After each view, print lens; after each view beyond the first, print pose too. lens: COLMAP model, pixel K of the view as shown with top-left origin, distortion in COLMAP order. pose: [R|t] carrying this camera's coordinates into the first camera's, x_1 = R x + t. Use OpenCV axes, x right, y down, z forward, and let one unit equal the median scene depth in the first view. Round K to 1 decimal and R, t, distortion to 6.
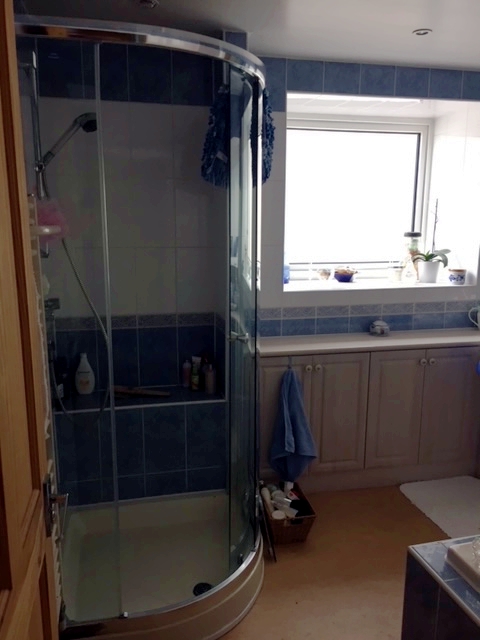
lens RADIAL K [[545.3, 0, 239.2], [0, 545.3, 318.0], [0, 0, 1]] dist [0.072844, -0.083024]
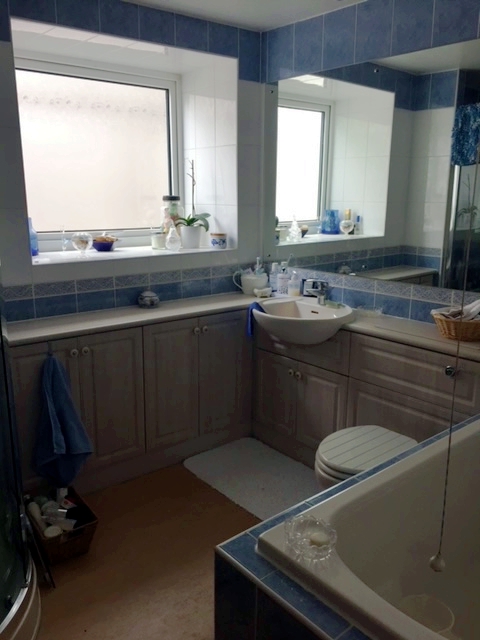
lens RADIAL K [[545.3, 0, 241.0], [0, 545.3, 322.1], [0, 0, 1]] dist [0.072844, -0.083024]
pose [[0.902435, -0.099662, 0.419139, 0.007798], [0.076538, 0.994487, 0.071677, 0.002883], [-0.423972, -0.032604, 0.905088, 0.106618]]
